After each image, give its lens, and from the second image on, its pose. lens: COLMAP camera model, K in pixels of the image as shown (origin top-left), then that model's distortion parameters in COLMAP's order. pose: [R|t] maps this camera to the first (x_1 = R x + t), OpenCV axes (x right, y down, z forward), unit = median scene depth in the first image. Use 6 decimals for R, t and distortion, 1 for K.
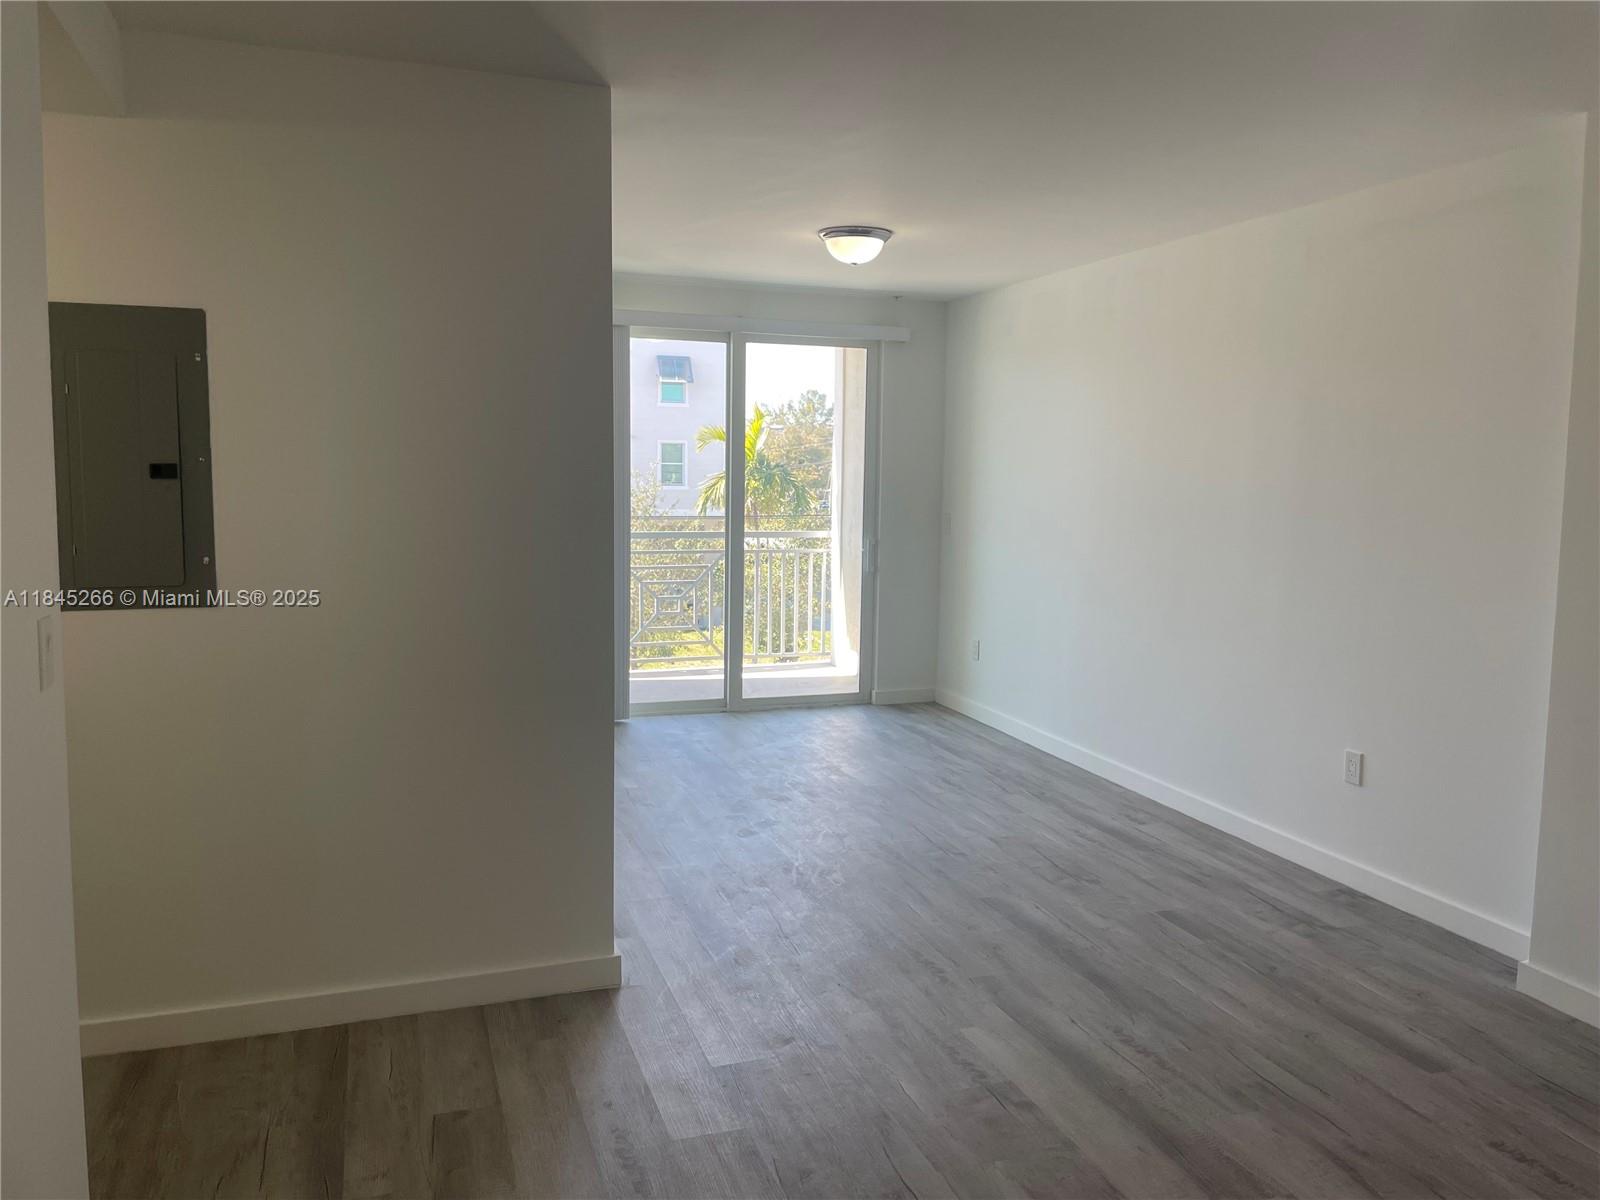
lens RADIAL K [[1211.0, 0, 806.0], [0, 1211.0, 588.8], [0, 0, 1]] dist [0.078306, -0.102047]
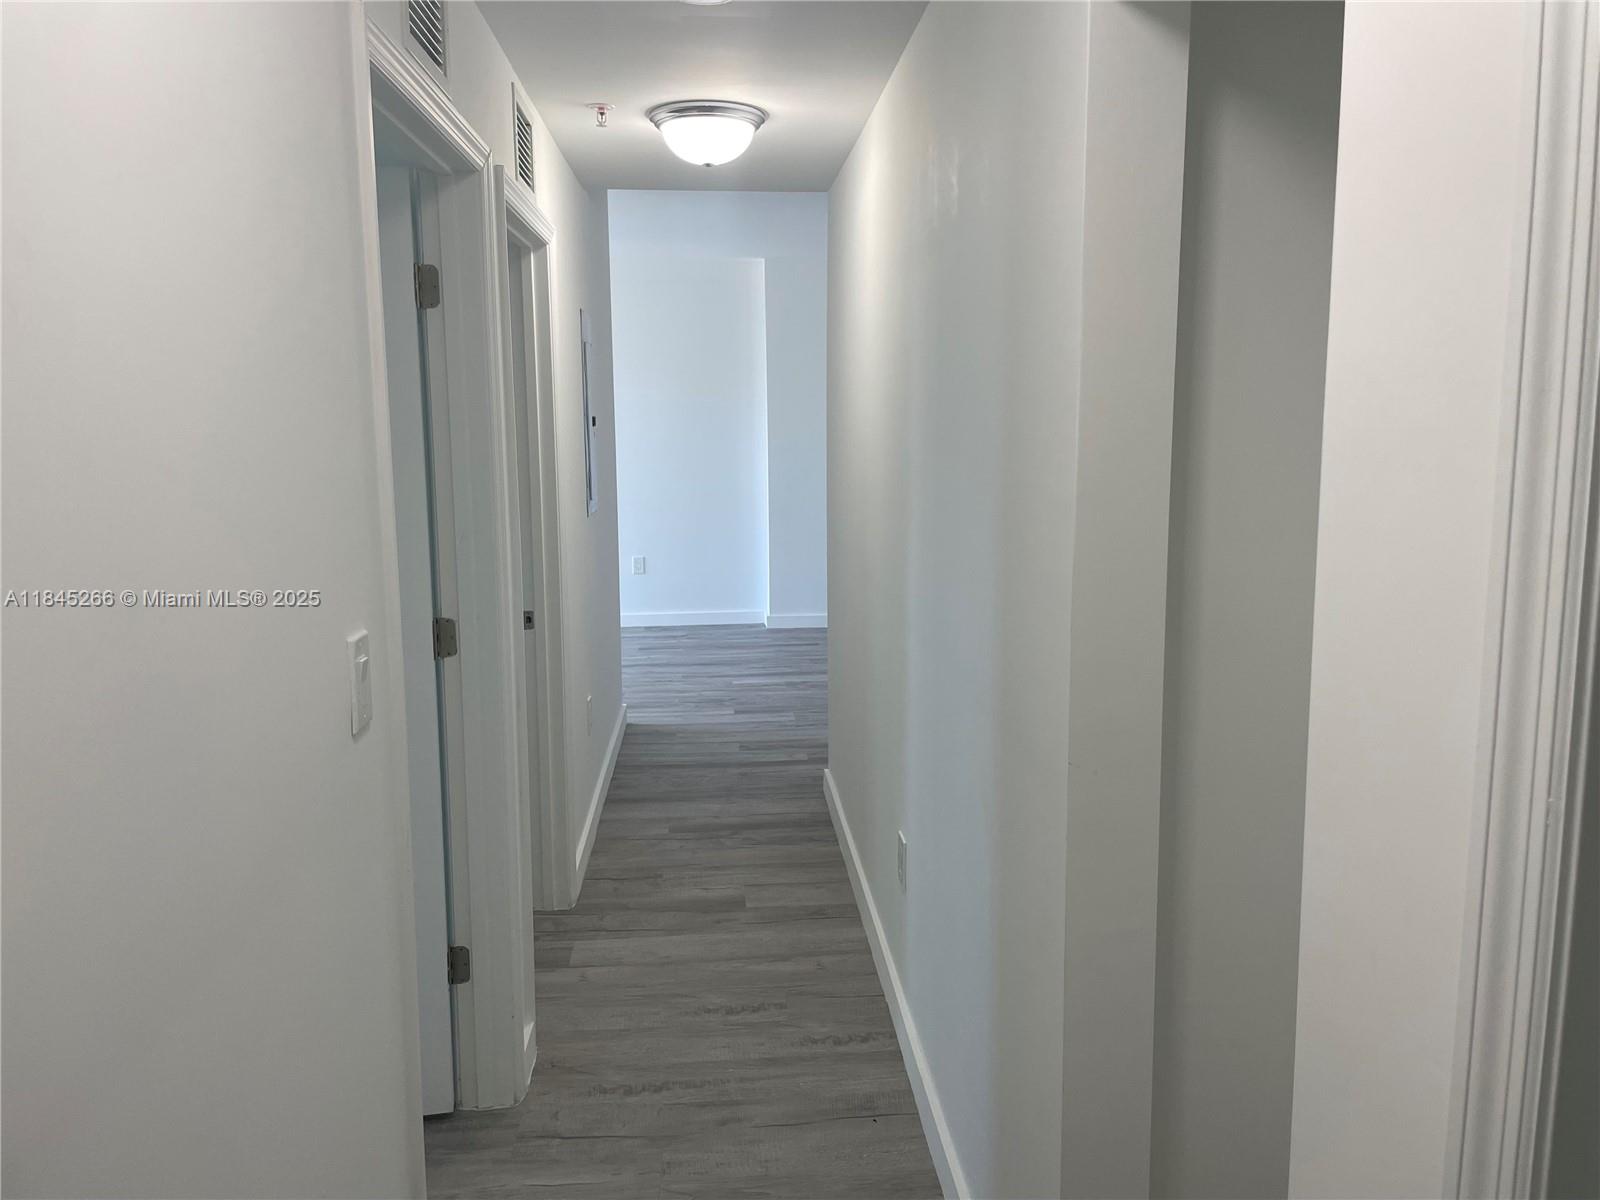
lens RADIAL K [[1211.0, 0, 798.8], [0, 1211.0, 610.7], [0, 0, 1]] dist [0.078306, -0.102047]
pose [[0.260858, -0.171644, 0.949995, -1.411685], [0.107405, 0.983117, 0.148136, -0.043391], [-0.959384, 0.063392, 0.274890, 0.251454]]
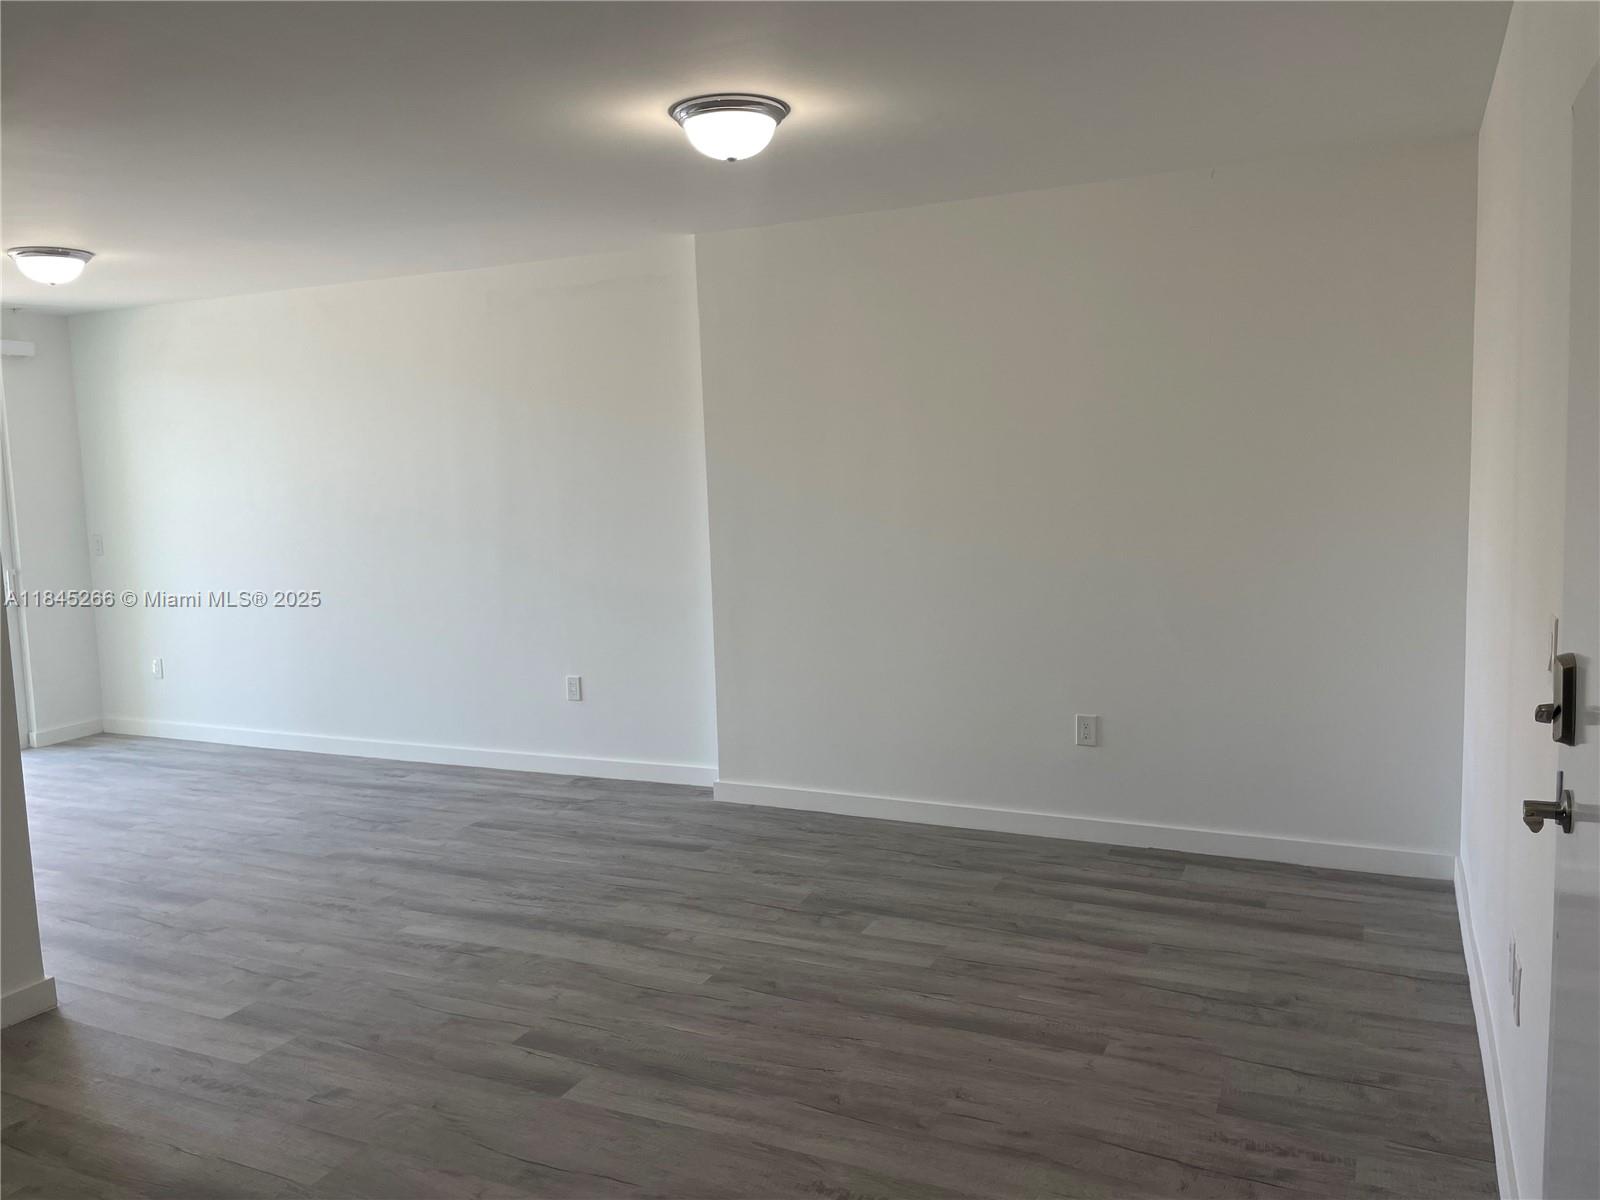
lens RADIAL K [[1211.0, 0, 798.8], [0, 1211.0, 590.1], [0, 0, 1]] dist [0.078306, -0.102047]
pose [[0.701353, -0.114968, 0.703481, -0.334187], [0.119698, 0.991889, 0.042765, 0.011029], [-0.702692, 0.054212, 0.709426, -0.144363]]
